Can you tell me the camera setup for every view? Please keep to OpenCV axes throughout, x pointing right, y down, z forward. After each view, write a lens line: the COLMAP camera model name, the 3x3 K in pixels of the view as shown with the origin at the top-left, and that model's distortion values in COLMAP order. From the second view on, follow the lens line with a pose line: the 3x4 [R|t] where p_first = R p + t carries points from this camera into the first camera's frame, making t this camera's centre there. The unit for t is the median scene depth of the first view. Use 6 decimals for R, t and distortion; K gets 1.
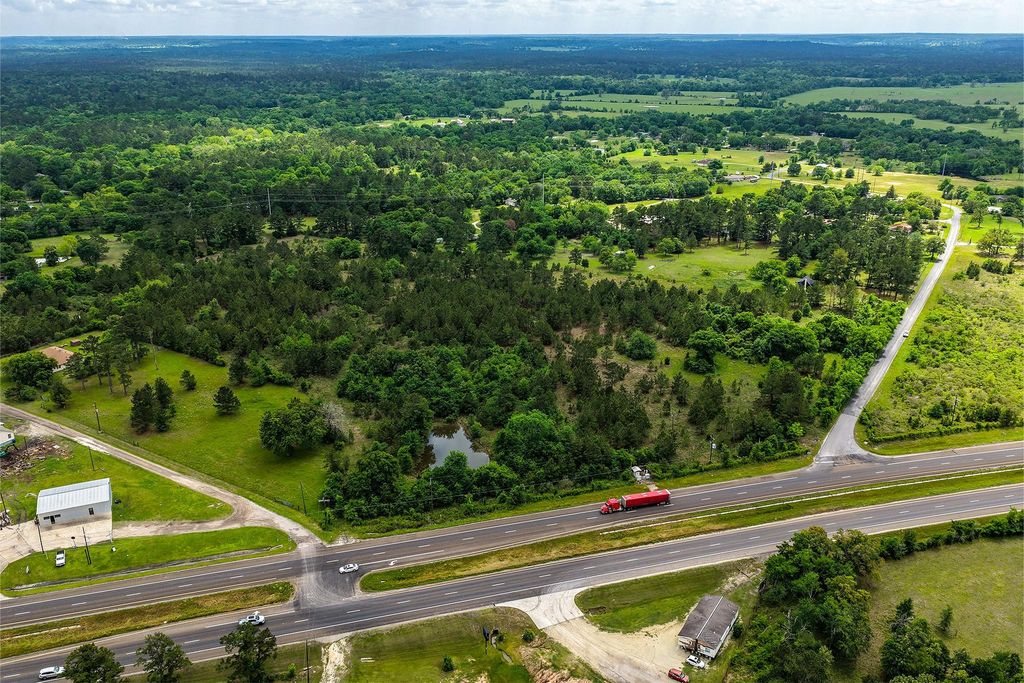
lens RADIAL K [[846.2, 0, 509.0], [0, 846.2, 341.0], [0, 0, 1]] dist [-0.002010, 0.023623]
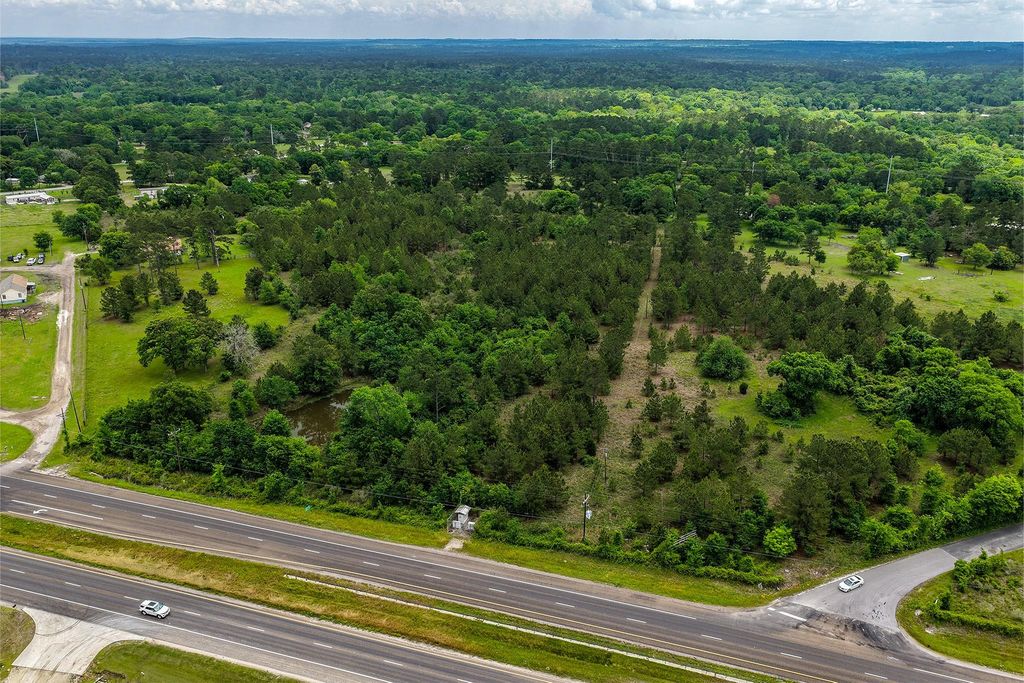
lens RADIAL K [[846.2, 0, 514.1], [0, 846.2, 344.9], [0, 0, 1]] dist [-0.002010, 0.023623]
pose [[0.823372, 0.205075, -0.529153, 0.348523], [-0.206944, 0.976719, 0.056521, -0.007977], [0.528425, 0.062967, 0.846642, 0.344039]]
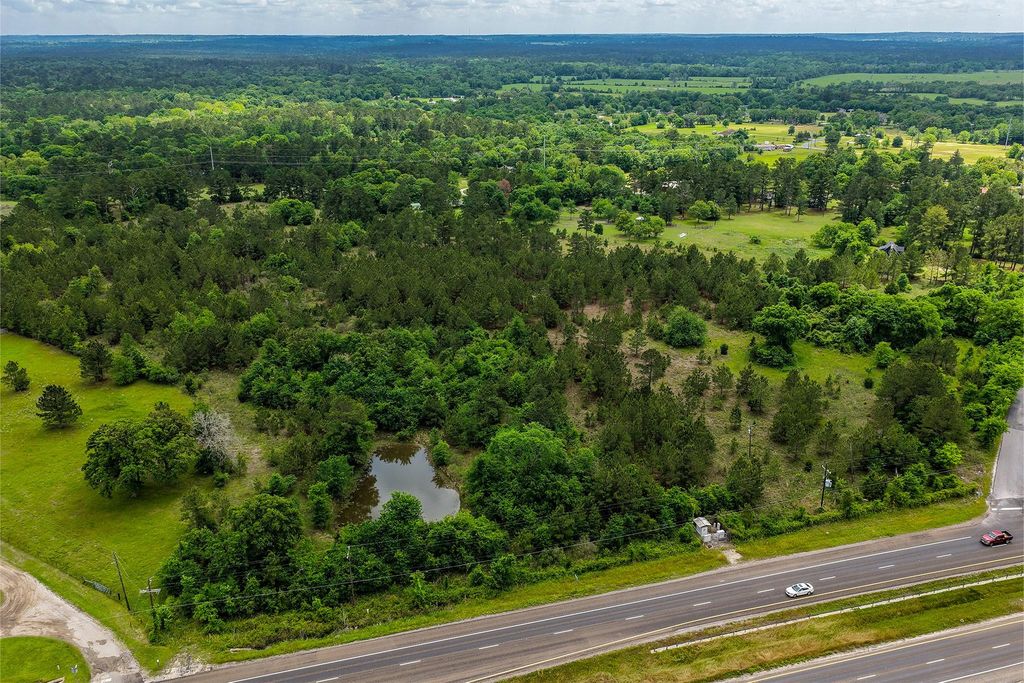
lens RADIAL K [[846.2, 0, 514.2], [0, 846.2, 338.0], [0, 0, 1]] dist [-0.002010, 0.023623]
pose [[0.999980, 0.000970, 0.006196, 0.009440], [-0.000933, 0.999982, -0.005872, 0.017235], [-0.006202, 0.005866, 0.999964, 0.284612]]
